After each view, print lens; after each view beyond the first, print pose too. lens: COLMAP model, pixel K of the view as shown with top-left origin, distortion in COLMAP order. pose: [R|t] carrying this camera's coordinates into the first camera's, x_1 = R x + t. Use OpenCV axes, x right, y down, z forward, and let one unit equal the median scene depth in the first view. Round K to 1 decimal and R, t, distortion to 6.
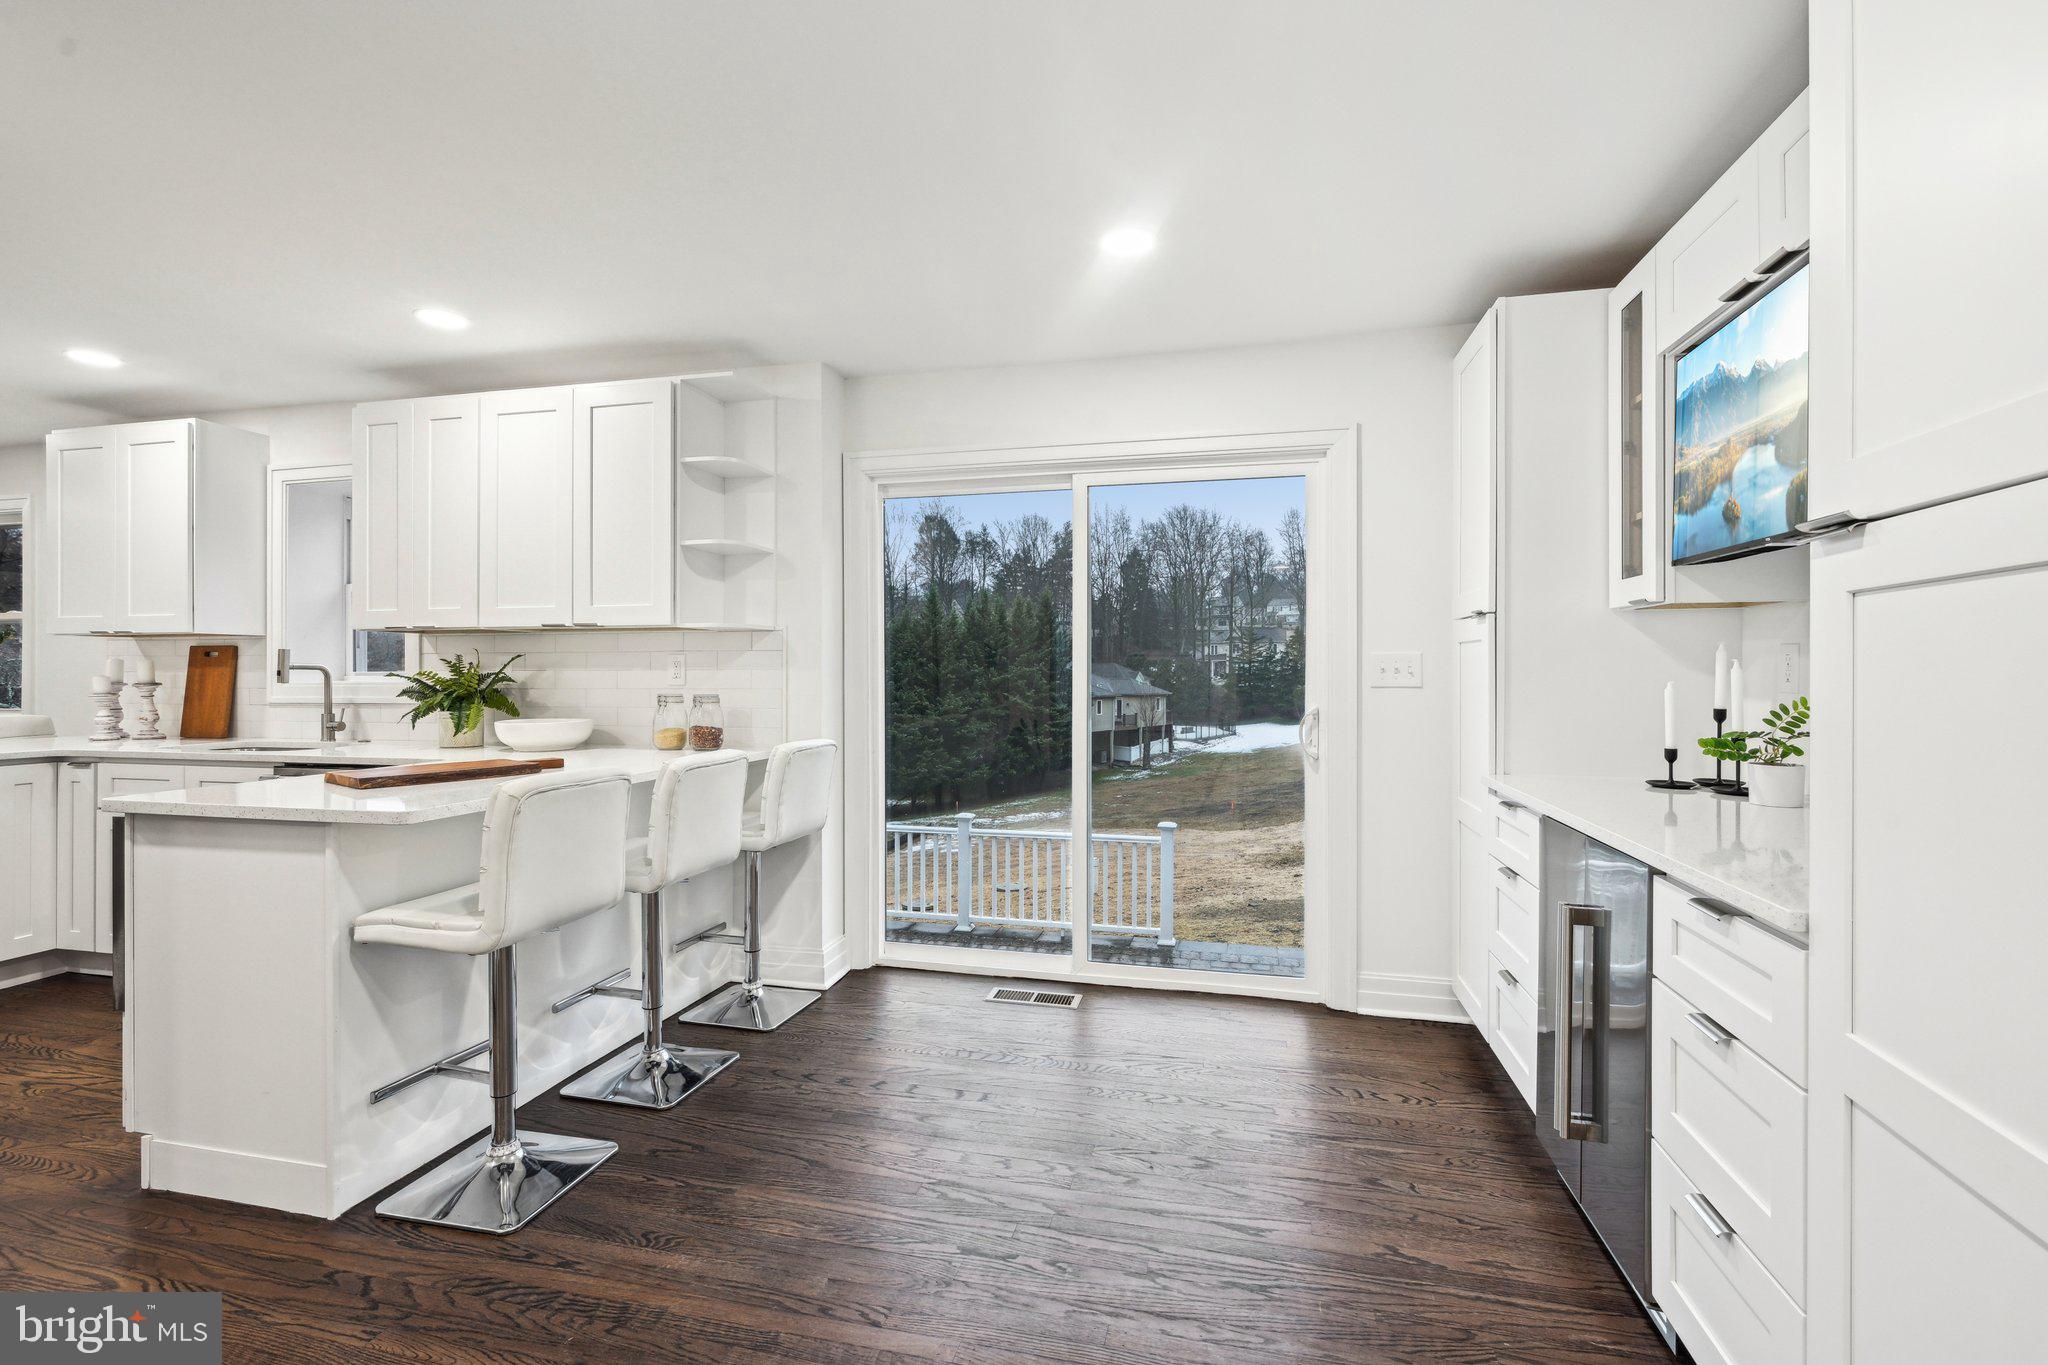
lens RADIAL K [[889.3, 0, 1026.3], [0, 889.3, 673.4], [0, 0, 1]] dist [0.000532, 0.000349]
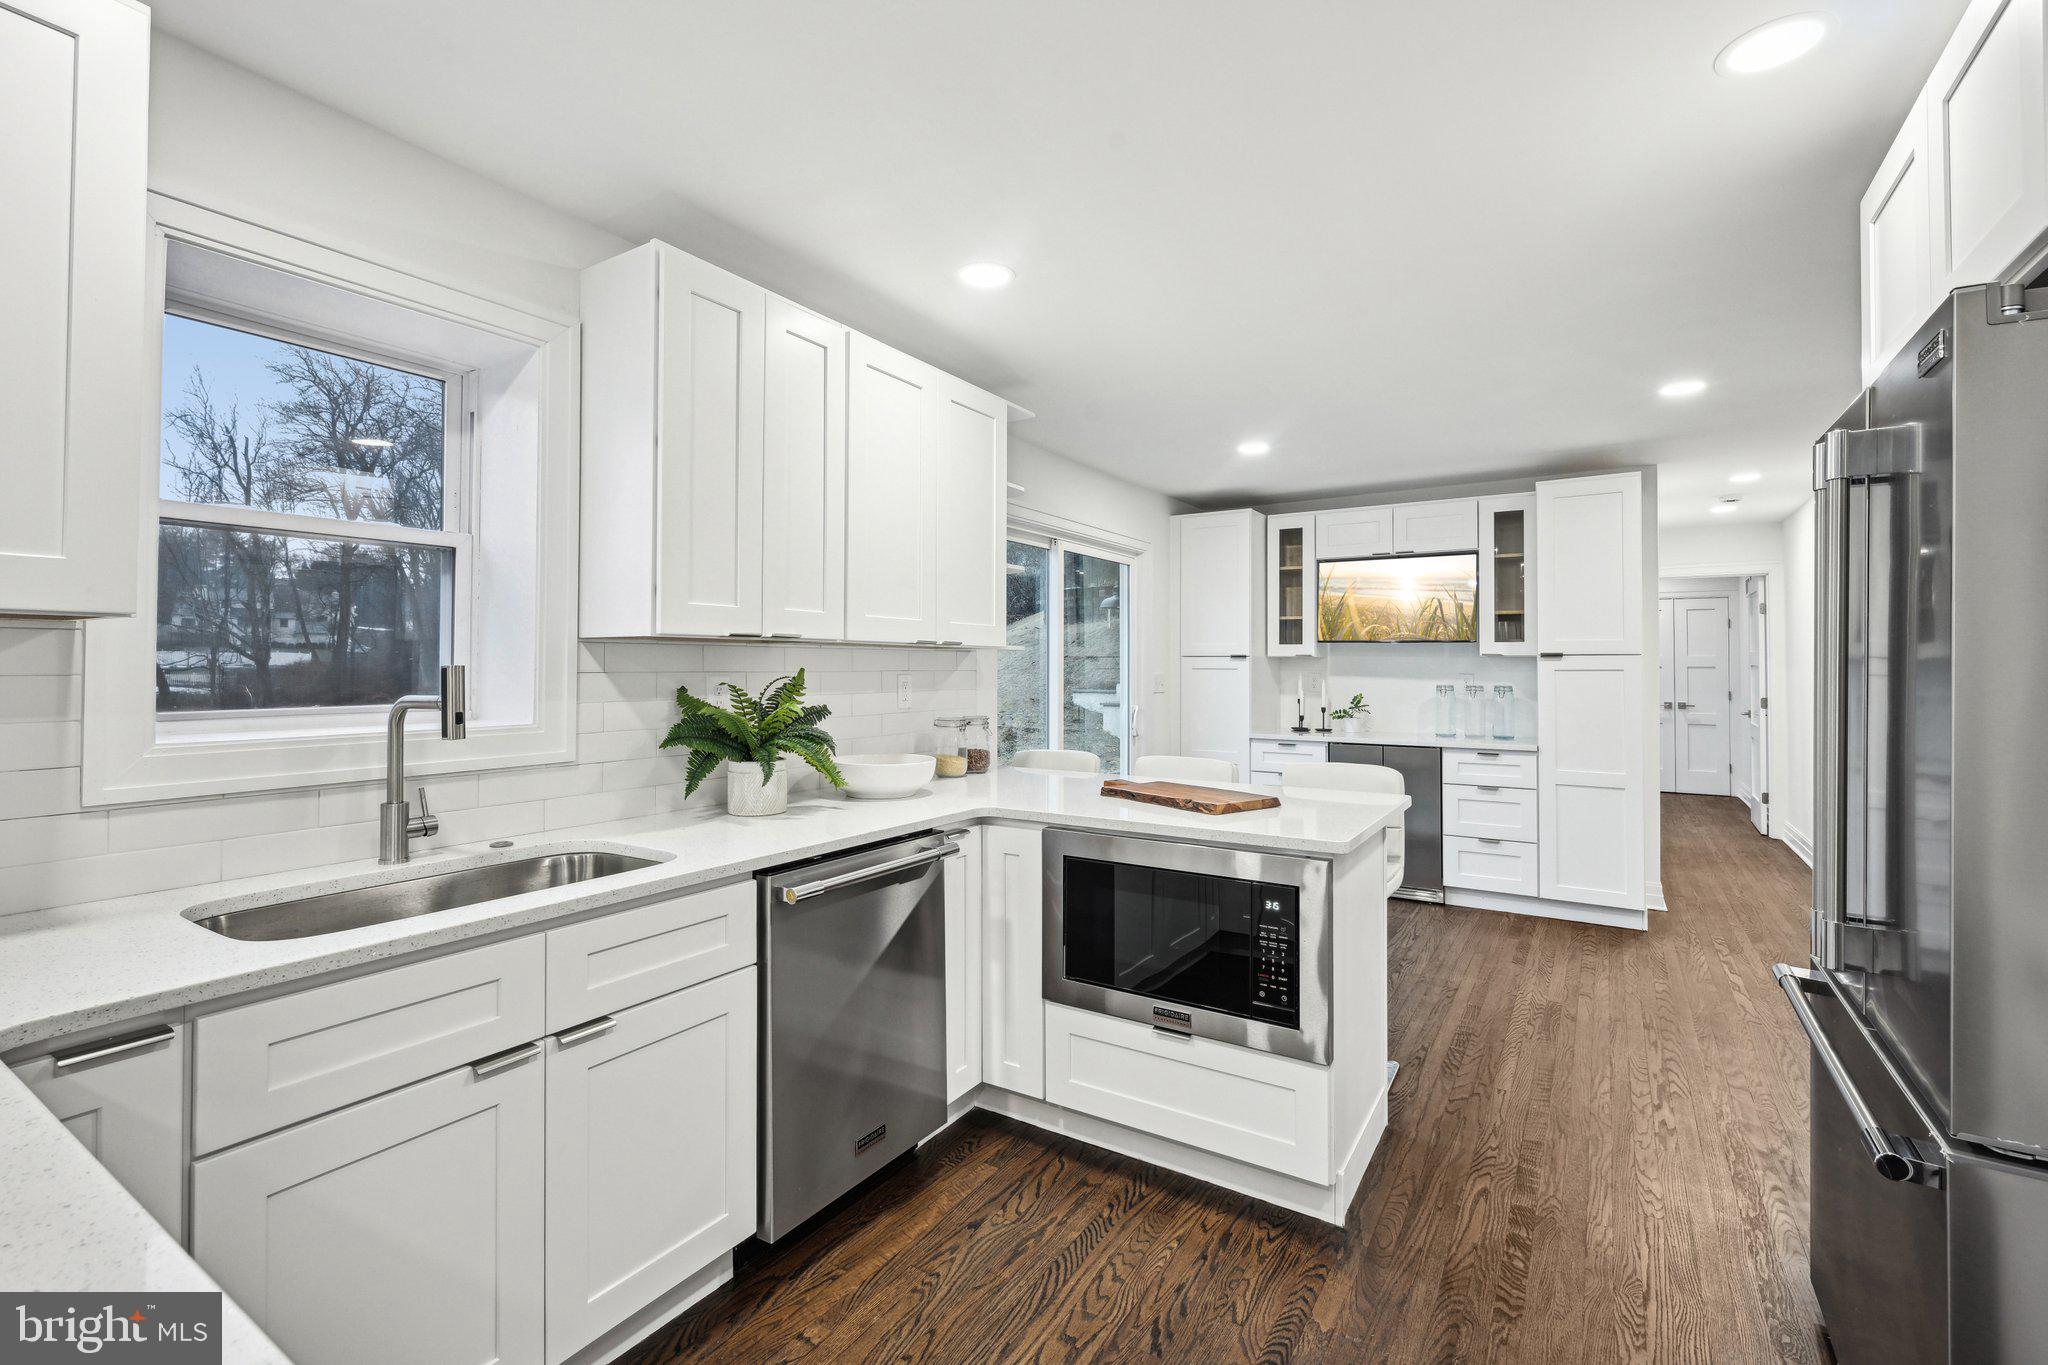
lens RADIAL K [[901.1, 0, 1016.8], [0, 901.1, 649.2], [0, 0, 1]] dist [-0.000655, 0.000071]
pose [[0.331949, 0.019449, 0.943097, -1.132903], [-0.005696, 0.999811, -0.018614, -0.028113], [-0.943280, 0.000807, 0.331997, 0.547273]]
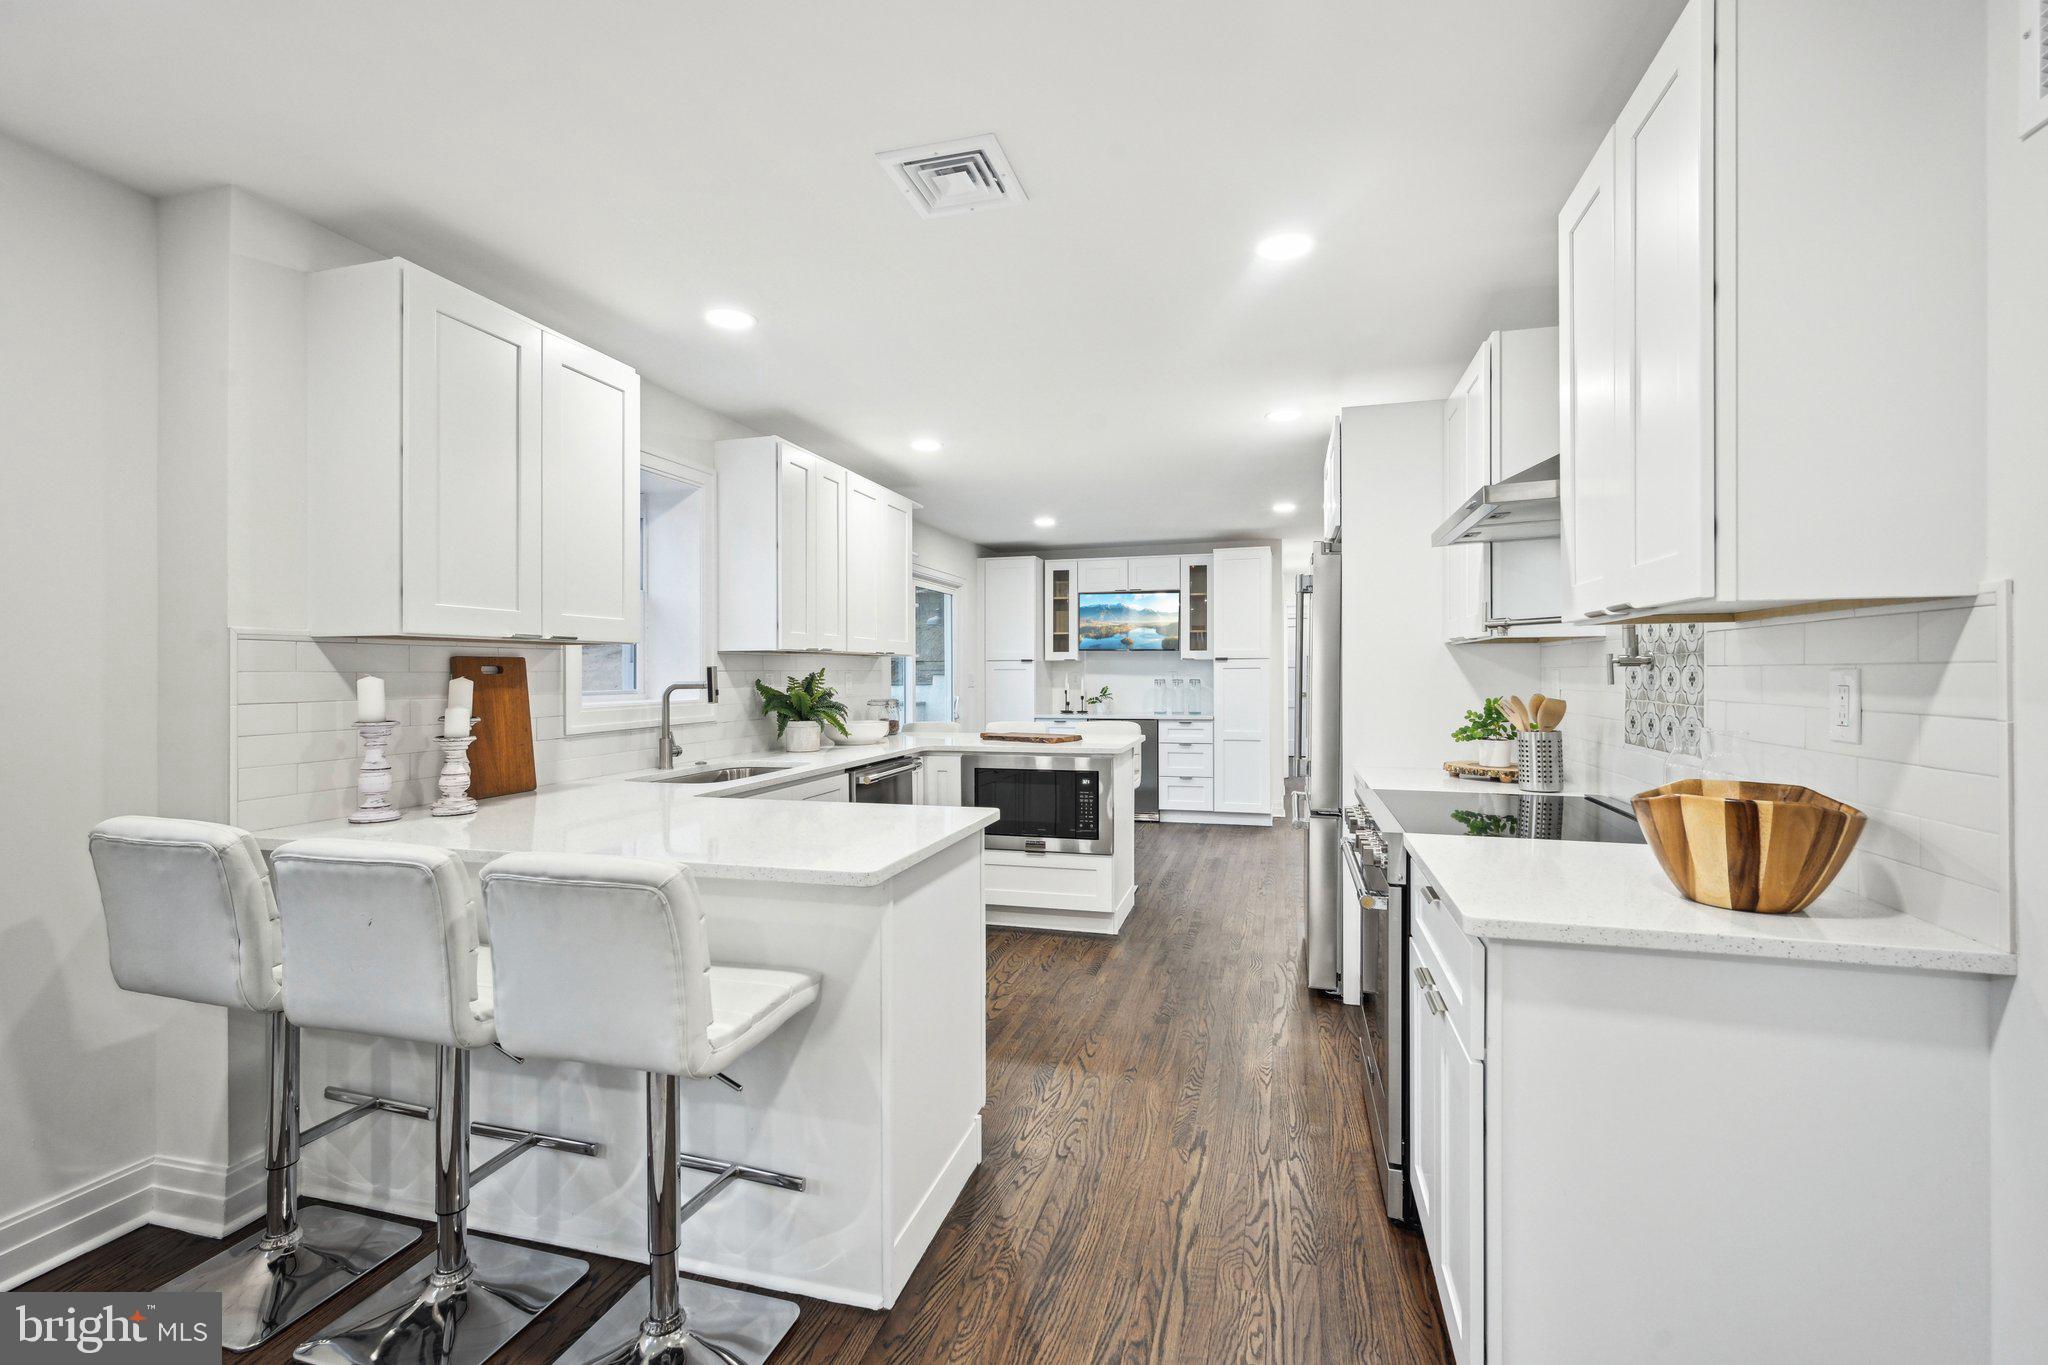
lens RADIAL K [[898.2, 0, 1024.0], [0, 898.2, 682.5], [0, 0, 1]] dist [-0.001653, -0.000174]
pose [[0.040640, -0.012635, 0.999094, -1.683687], [0.001566, 0.999920, 0.012582, -0.021391], [-0.999173, 0.001053, 0.040656, 0.614389]]
